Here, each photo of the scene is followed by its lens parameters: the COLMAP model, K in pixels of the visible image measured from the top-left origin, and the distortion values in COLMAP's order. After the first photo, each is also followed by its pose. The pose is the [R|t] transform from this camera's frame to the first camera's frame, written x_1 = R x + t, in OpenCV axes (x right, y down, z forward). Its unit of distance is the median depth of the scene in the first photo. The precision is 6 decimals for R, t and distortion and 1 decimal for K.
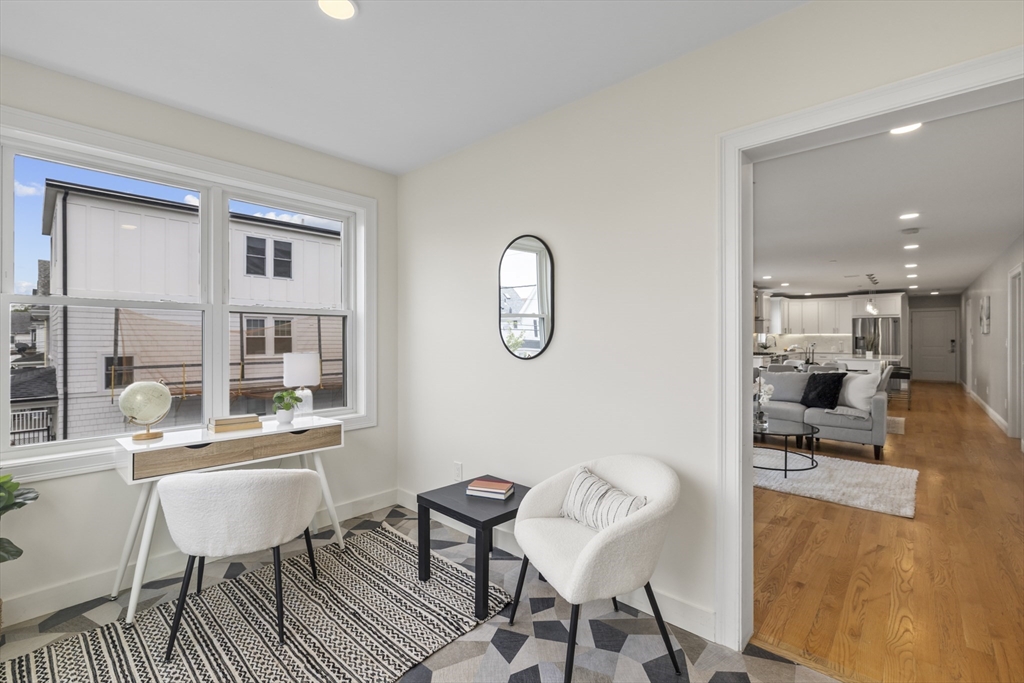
lens RADIAL K [[447.2, 0, 511.7], [0, 447.2, 337.8], [0, 0, 1]] dist [0.000584, 0.000163]
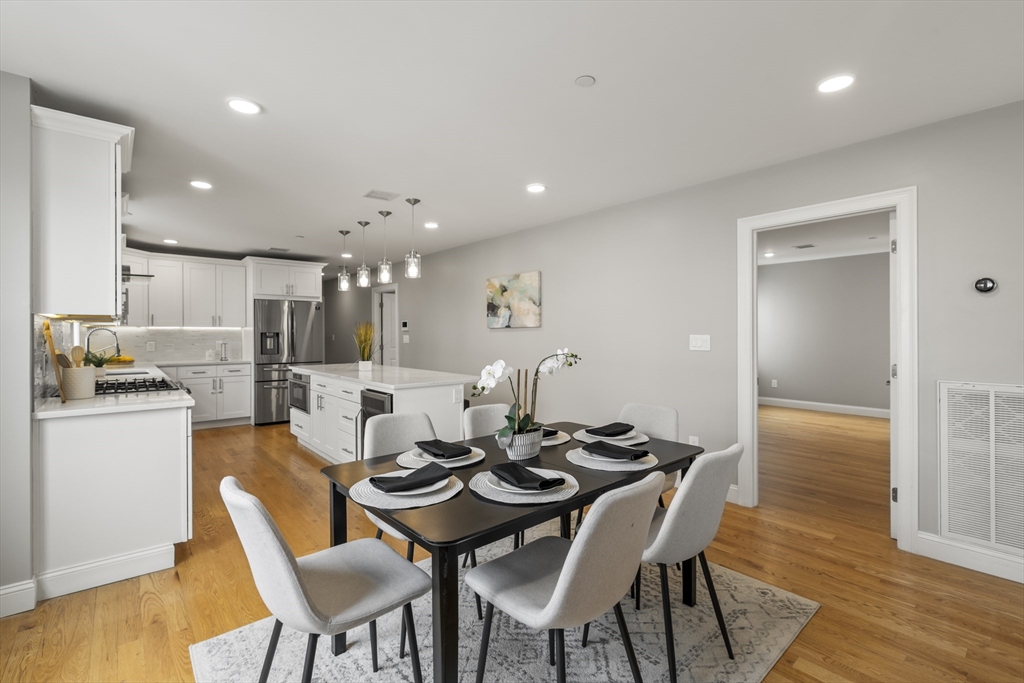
lens RADIAL K [[458.3, 0, 505.2], [0, 458.3, 332.9], [0, 0, 1]] dist [-0.000632, 0.000134]
pose [[0.137194, 0.002407, 0.990541, 0.267225], [0.000714, 0.999997, -0.002529, -0.000079], [-0.990544, 0.001054, 0.137192, 0.669633]]
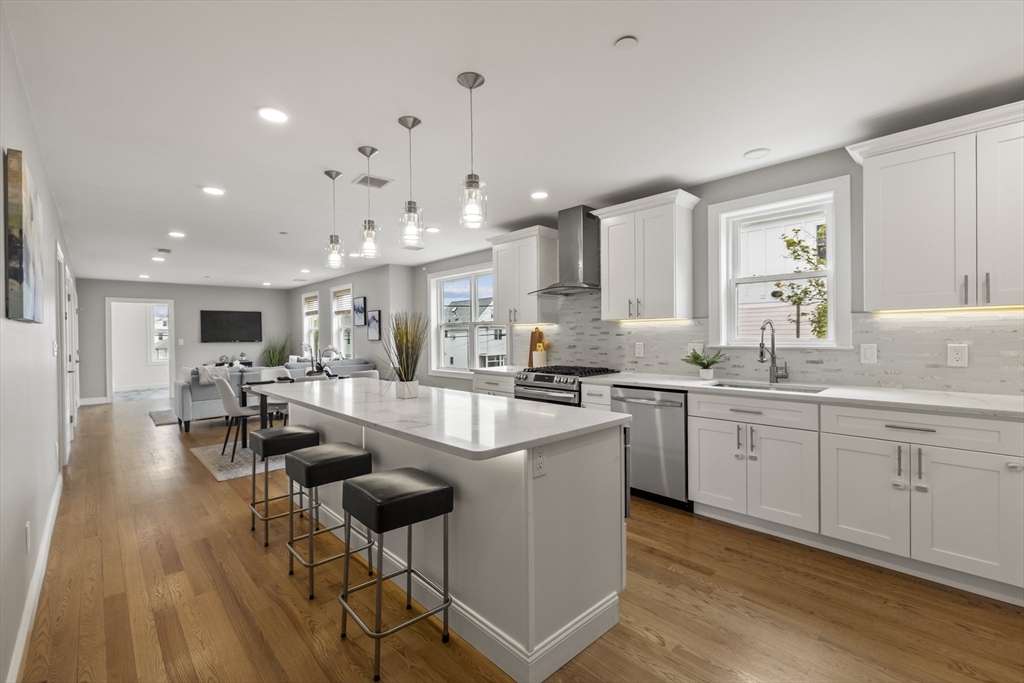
lens RADIAL K [[444.8, 0, 508.3], [0, 444.8, 340.7], [0, 0, 1]] dist [0.002665, 0.000949]
pose [[-0.085369, 0.013176, -0.996262, 0.940338], [0.012477, 0.999848, 0.012154, 0.001344], [0.996271, -0.011393, -0.085521, 0.946381]]
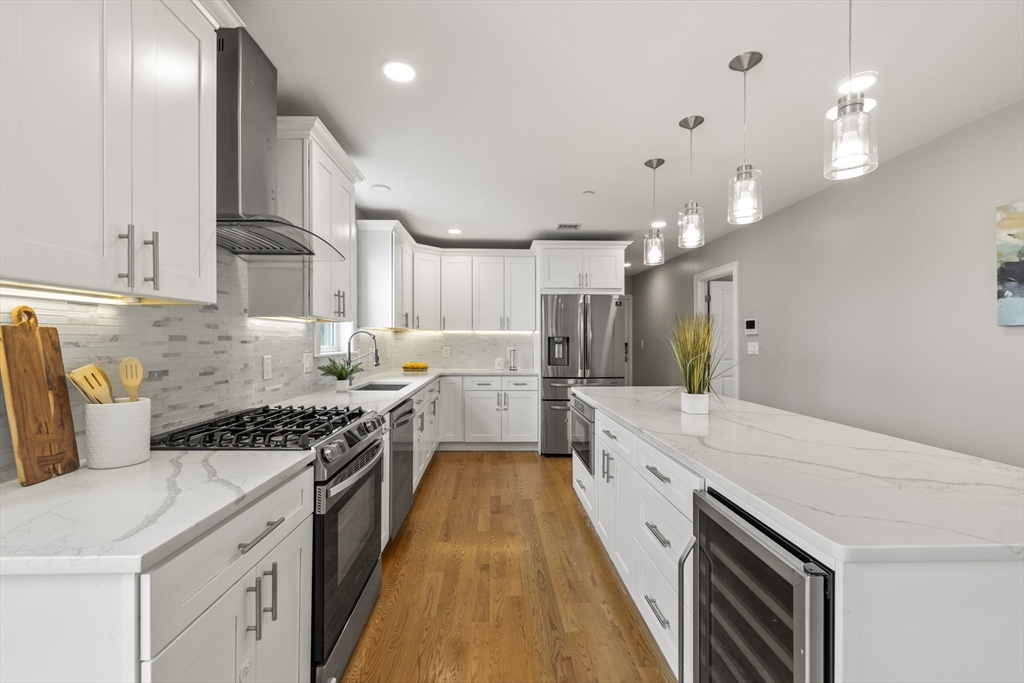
lens RADIAL K [[438.1, 0, 506.1], [0, 438.1, 339.4], [0, 0, 1]] dist [-0.002072, 0.000114]
pose [[0.722556, 0.003393, 0.691304, 0.480783], [-0.003701, 0.999993, -0.001039, 0.000710], [-0.691303, -0.001808, 0.722563, 0.777034]]
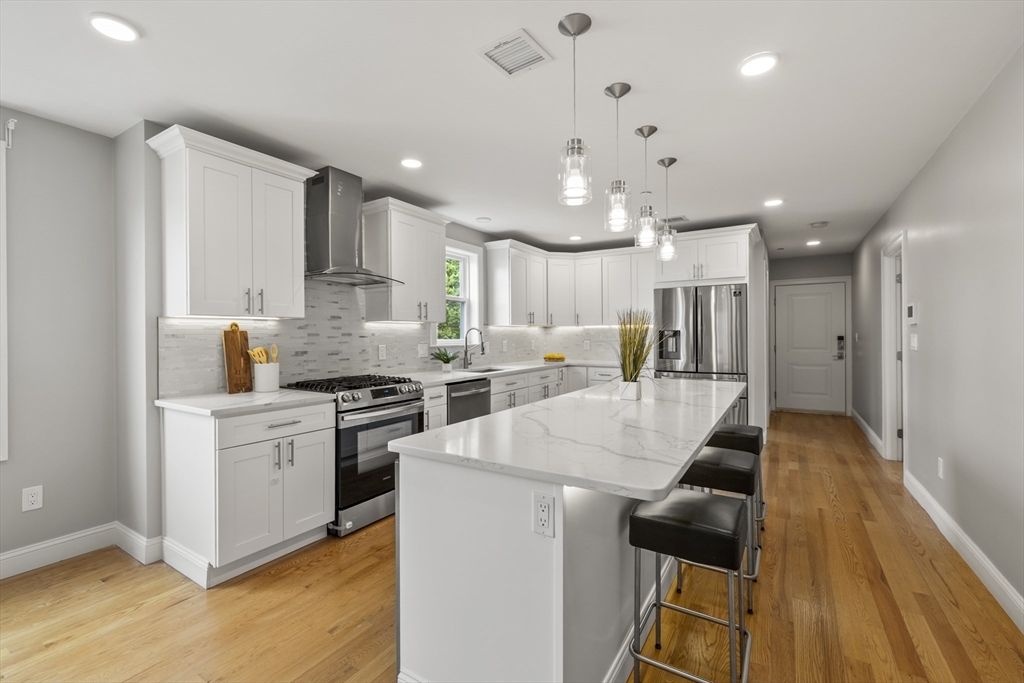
lens RADIAL K [[444.0, 0, 504.7], [0, 444.0, 336.5], [0, 0, 1]] dist [-0.006764, -0.000092]
pose [[0.985326, -0.005463, 0.170594, 0.585716], [0.004811, 0.999979, 0.004232, 0.001031], [-0.170613, -0.003349, 0.985332, 0.643532]]
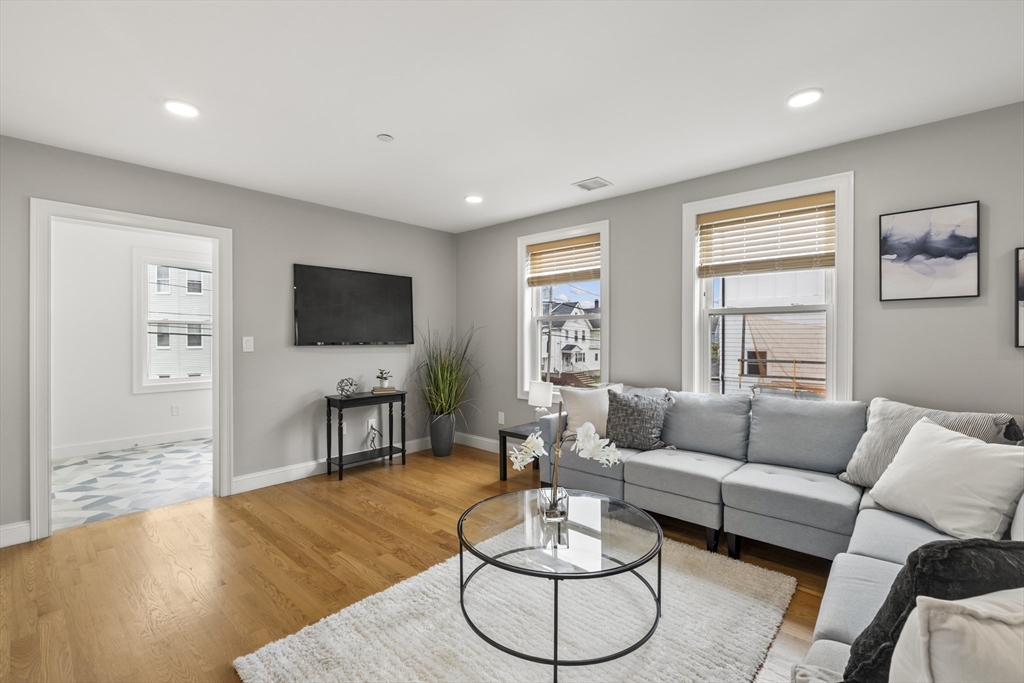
lens RADIAL K [[444.8, 0, 508.3], [0, 444.8, 340.7], [0, 0, 1]] dist [0.002665, 0.000949]
pose [[0.000522, 0.009704, -0.999953, 0.428240], [0.000627, 0.999953, 0.009704, 0.000886], [1.000000, -0.000632, 0.000516, 0.397570]]
